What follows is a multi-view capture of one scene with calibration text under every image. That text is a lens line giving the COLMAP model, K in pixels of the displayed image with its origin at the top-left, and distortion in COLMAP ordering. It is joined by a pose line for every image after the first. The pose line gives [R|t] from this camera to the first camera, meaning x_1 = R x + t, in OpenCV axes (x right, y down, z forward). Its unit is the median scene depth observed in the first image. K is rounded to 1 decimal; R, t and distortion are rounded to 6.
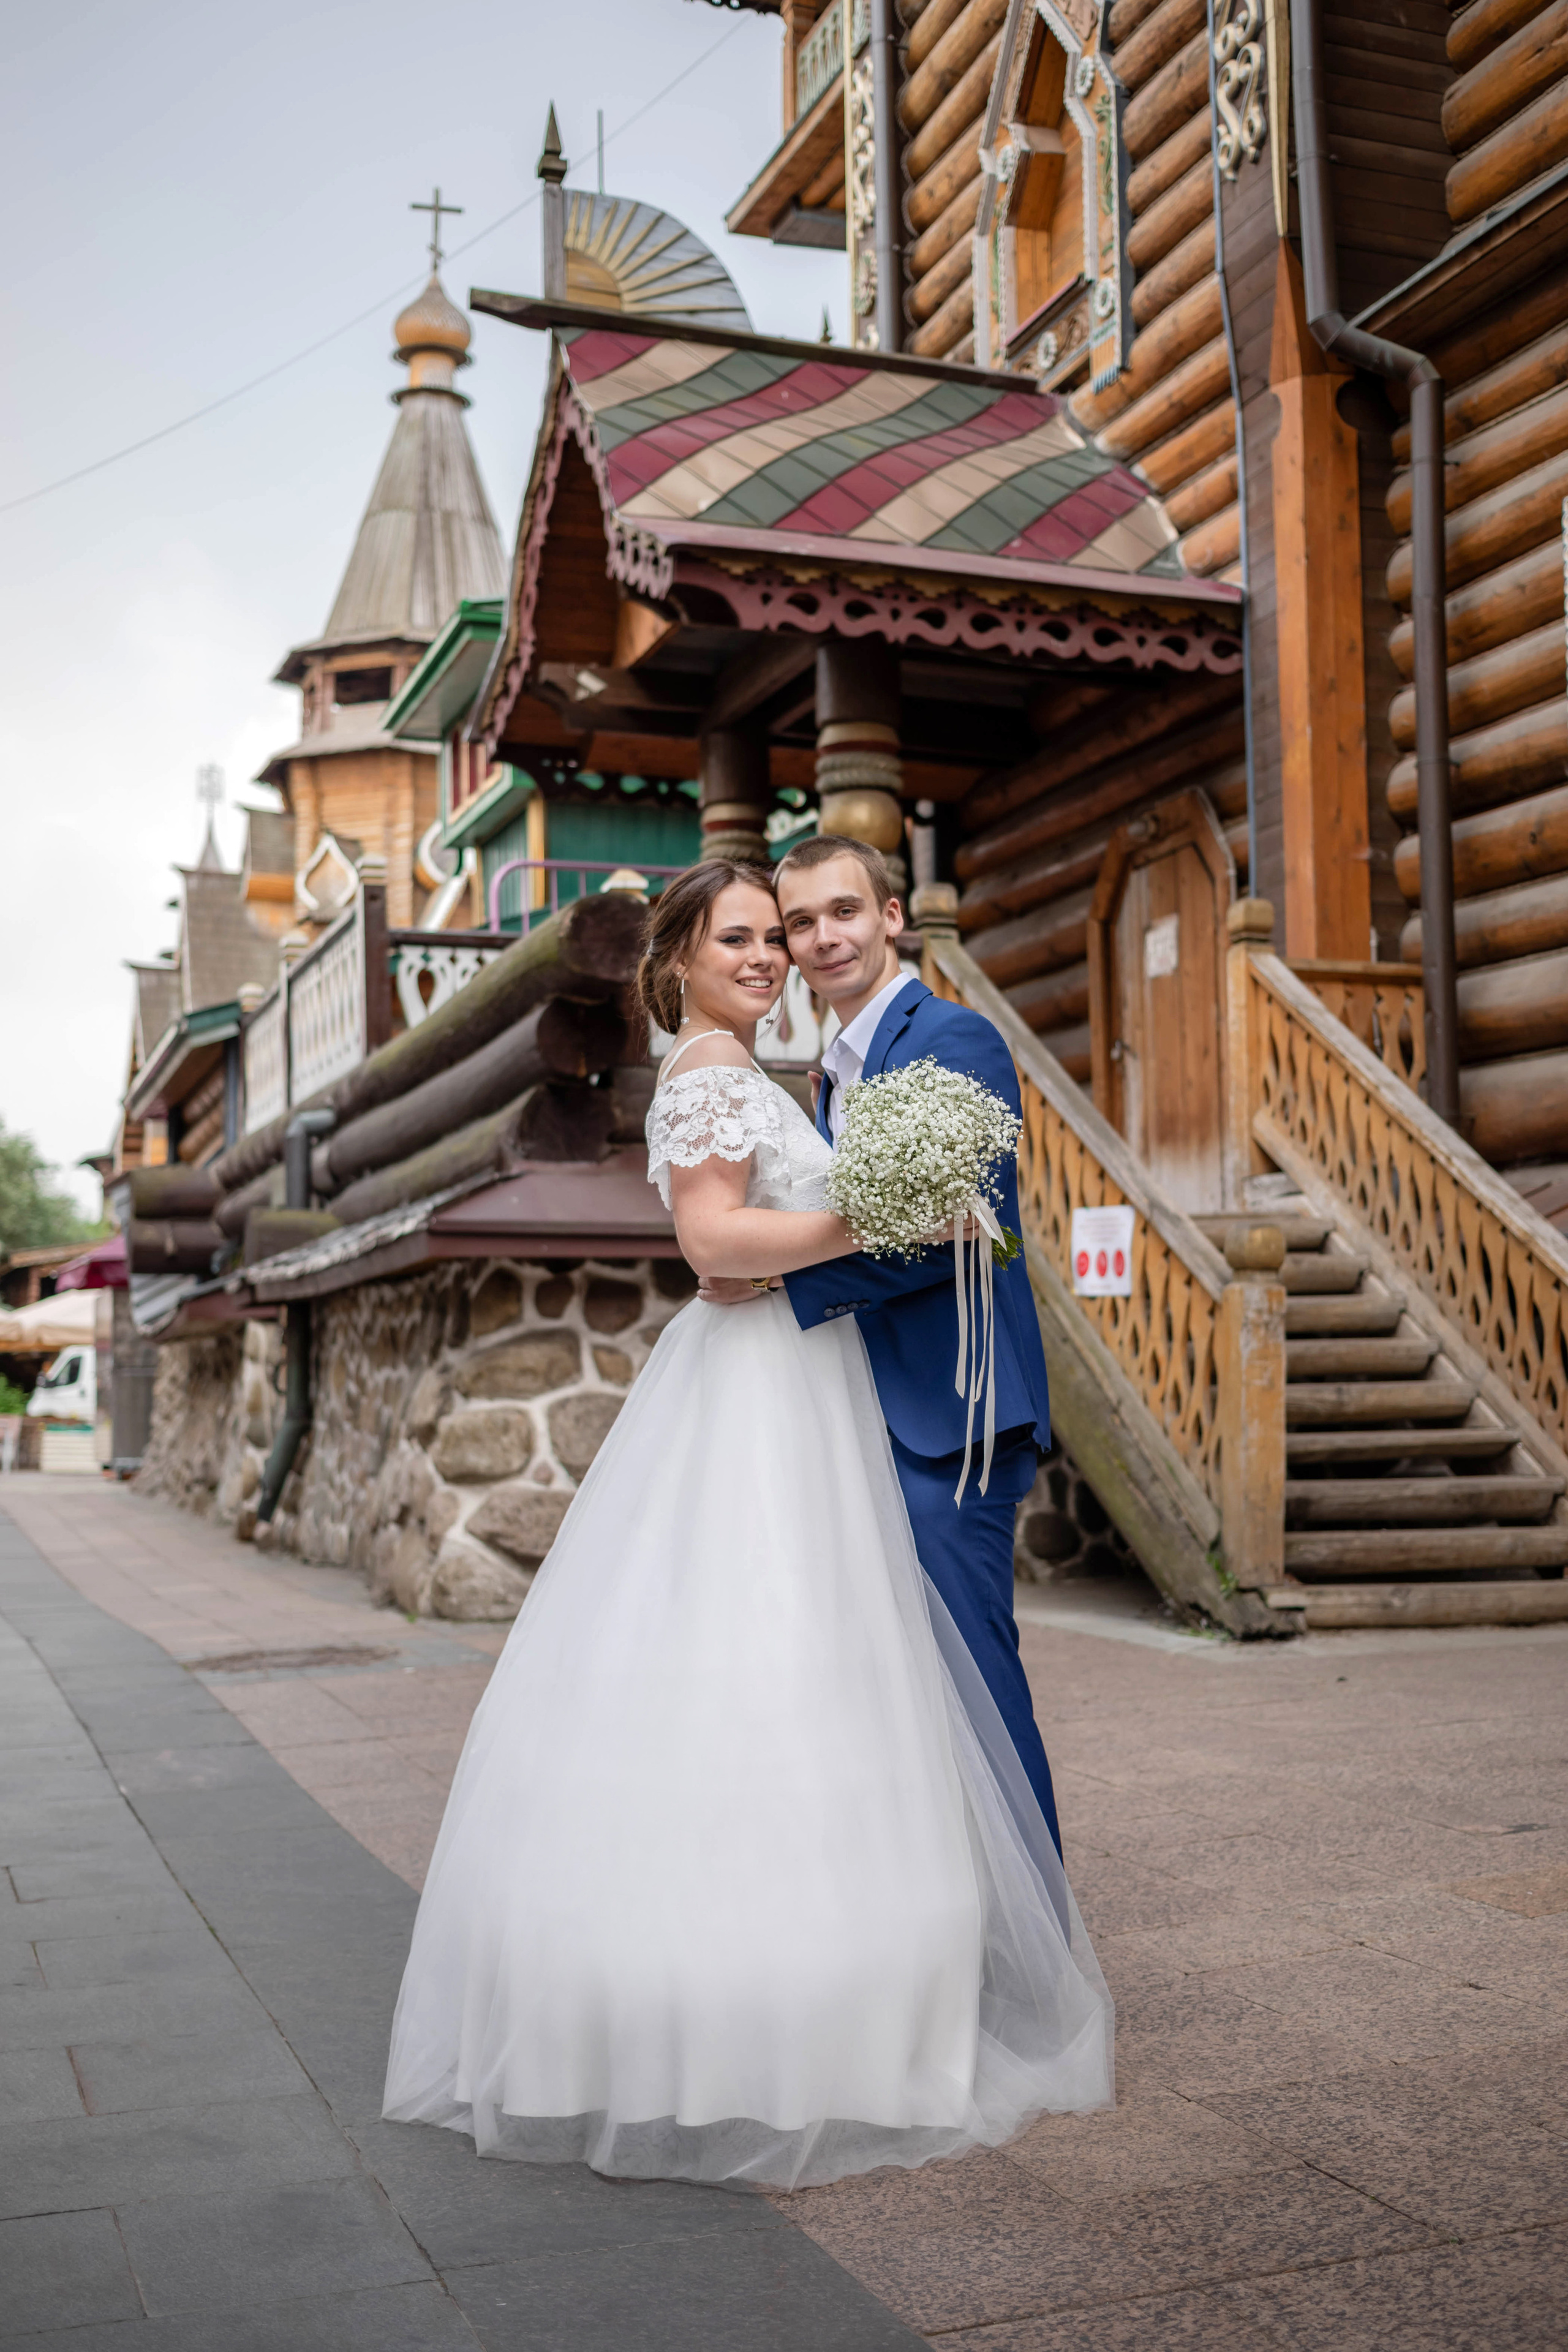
lens RADIAL K [[2640.1, 0, 826.5], [0, 2640.1, 1124.8], [0, 0, 1]] dist [-0.064265, 0.095452]
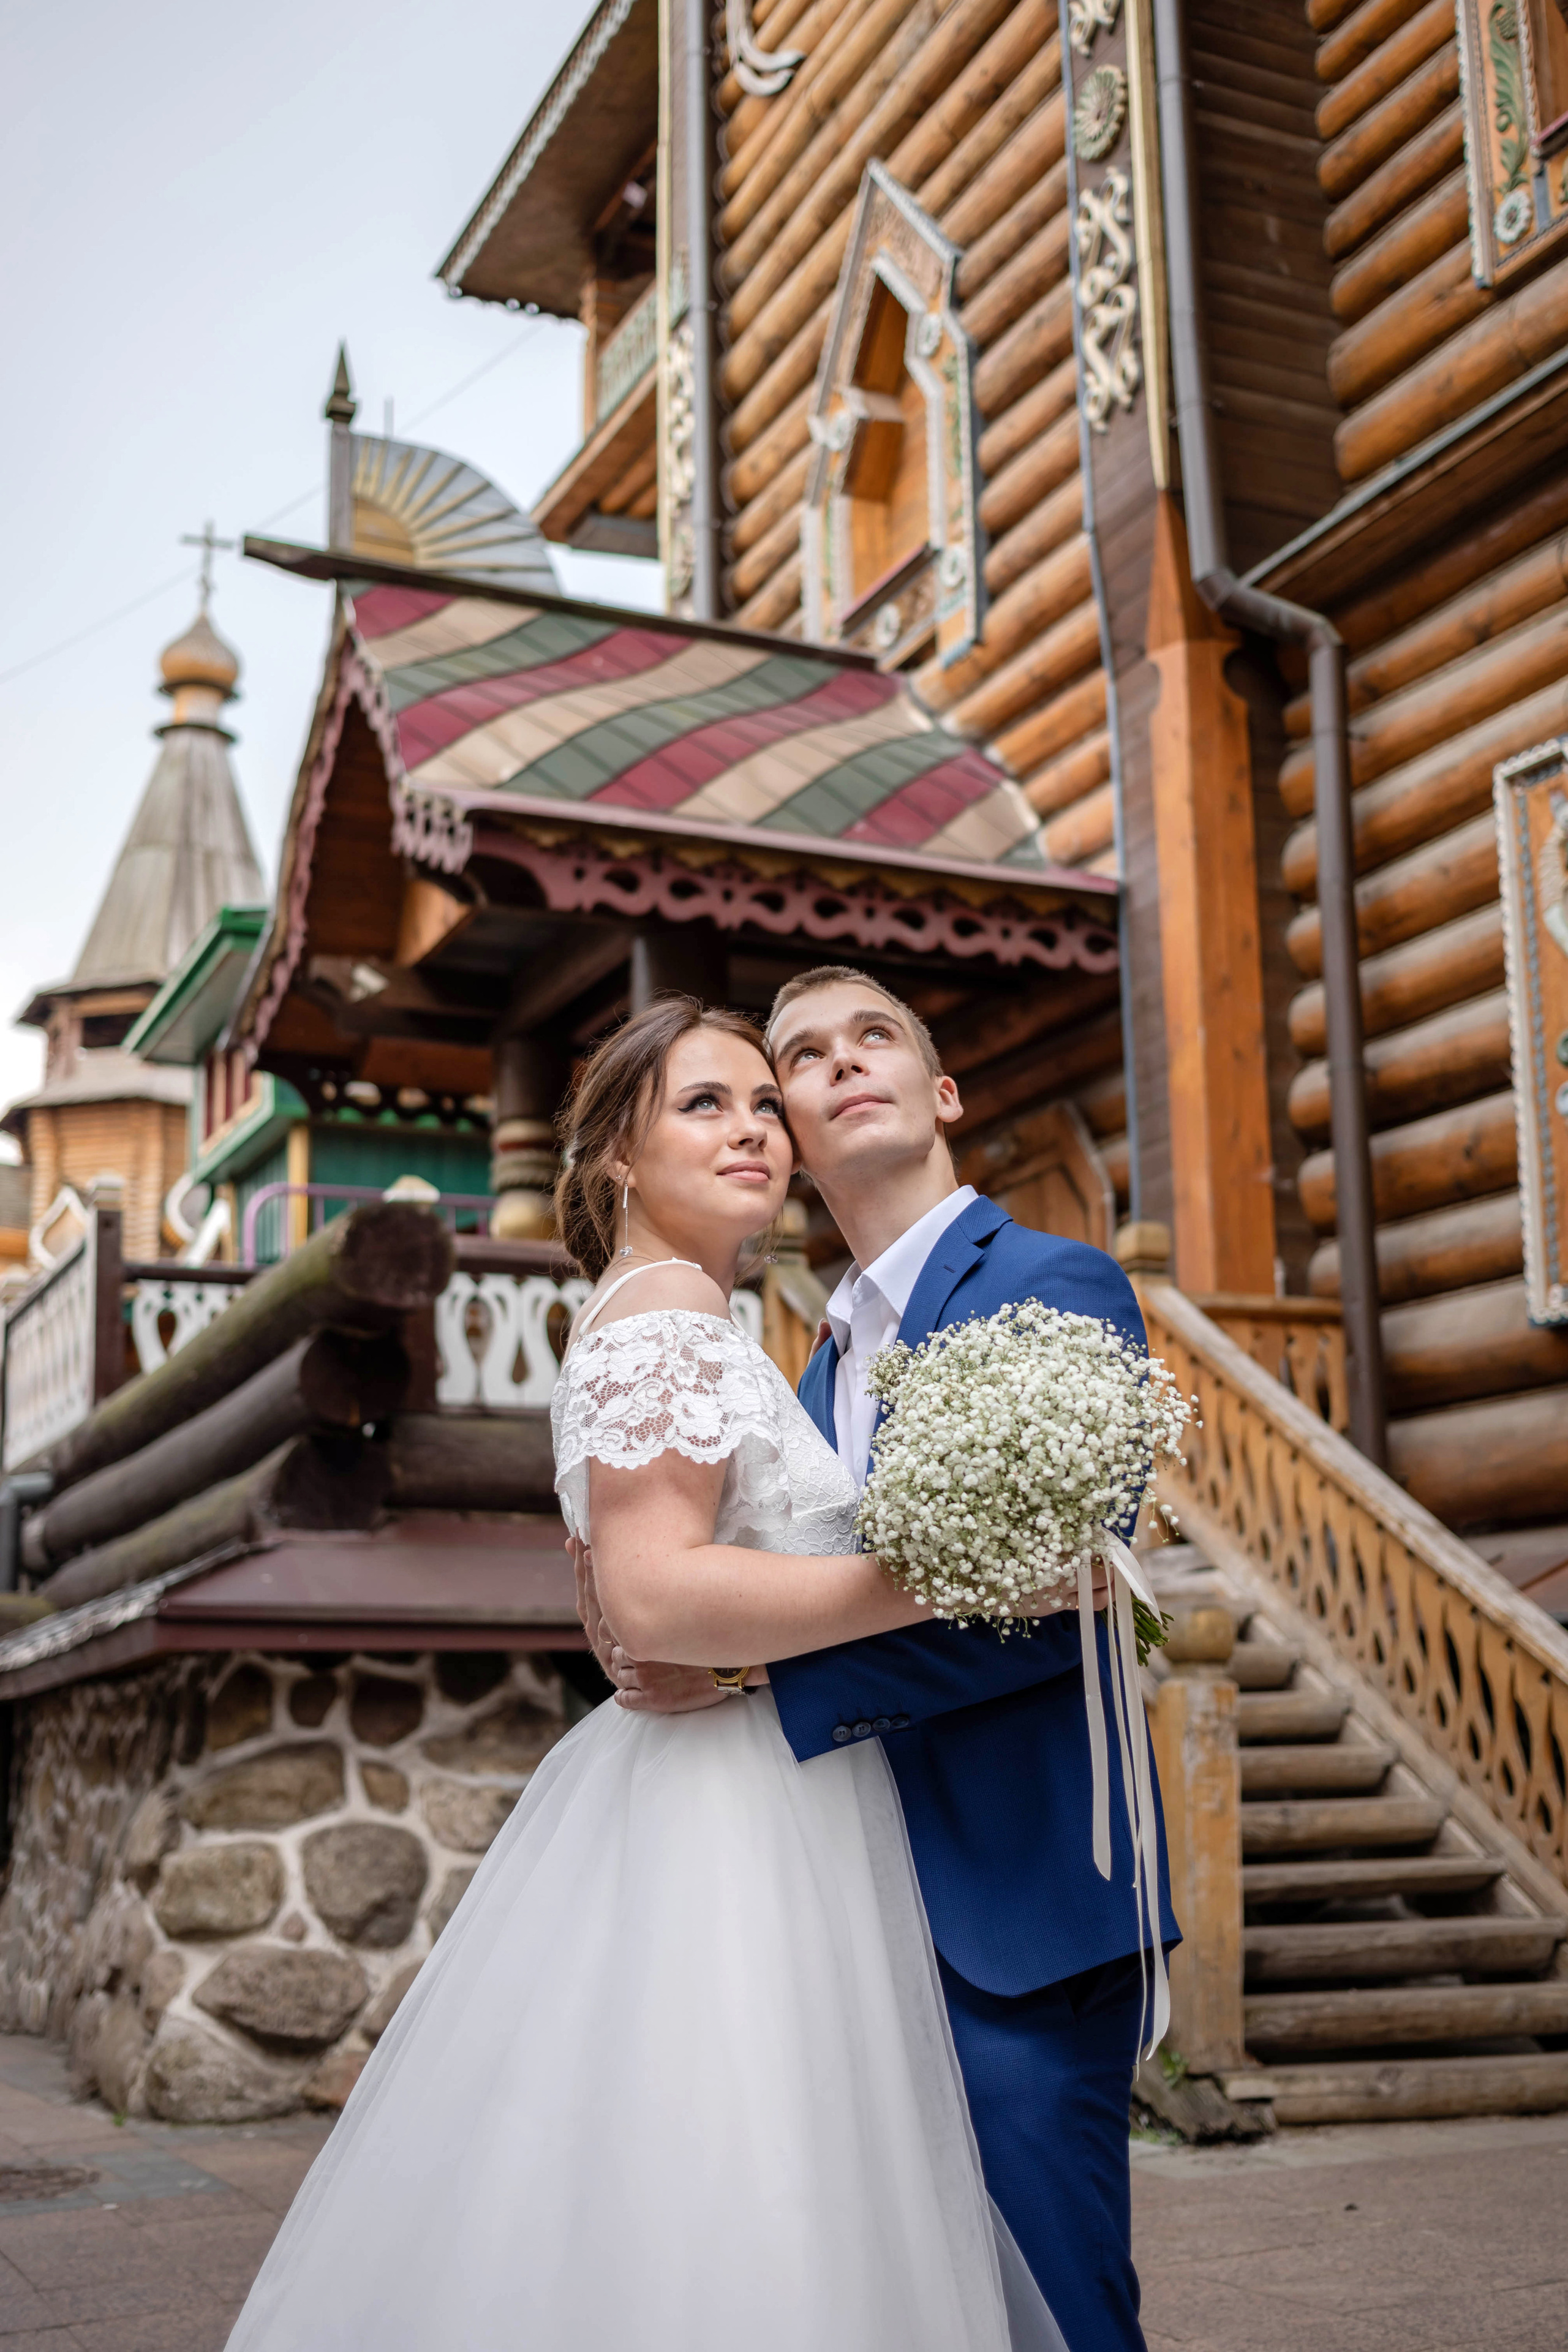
lens RADIAL K [[2778.5, 0, 838.2], [0, 2778.5, 1087.6], [0, 0, 1]] dist [-0.067945, 0.110830]
pose [[0.996358, 0.012216, 0.084393, -0.013786], [0.000506, 0.988822, -0.149101, 0.005114], [-0.085271, 0.148601, 0.985214, 0.102845]]
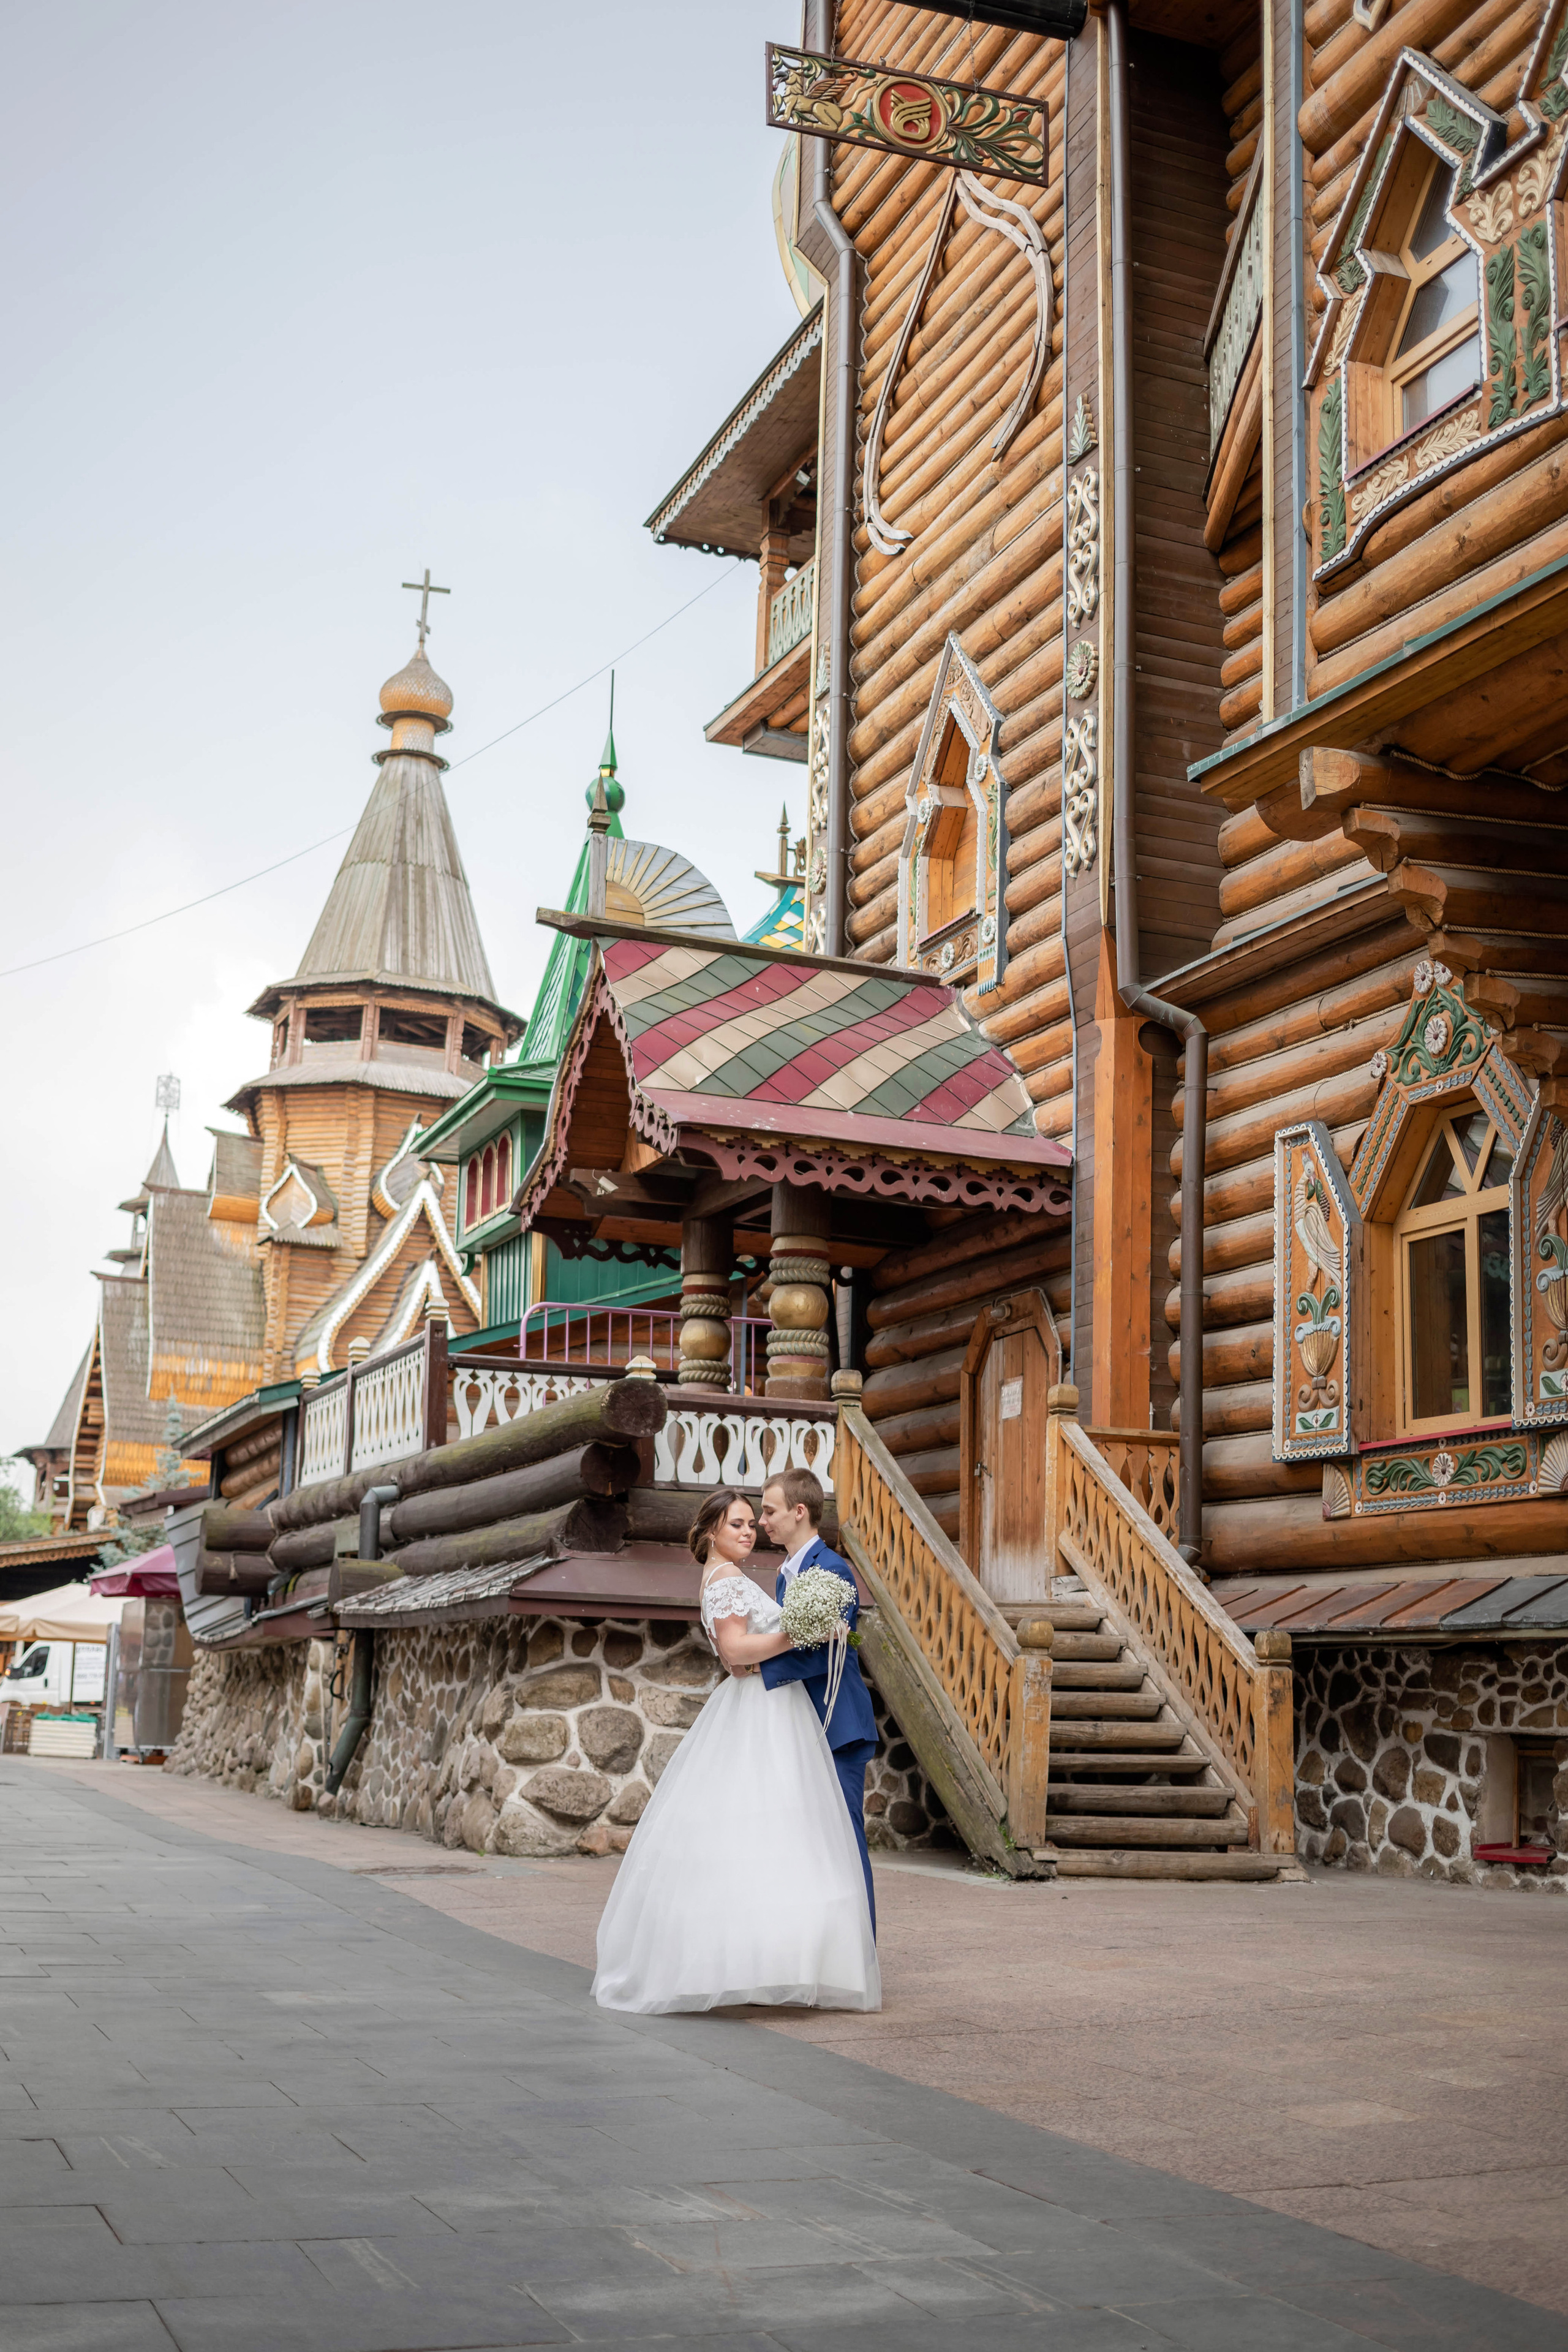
lens RADIAL K [[2584.5, 0, 784.0], [0, 2584.5, 1176.0], [0, 0, 1]] dist [-0.040765, 0.021373]
pose [[0.998997, 0.043630, 0.010043, -0.012517], [-0.042349, 0.993652, -0.104223, -0.041031], [-0.014526, 0.103693, 0.994503, -0.405033]]
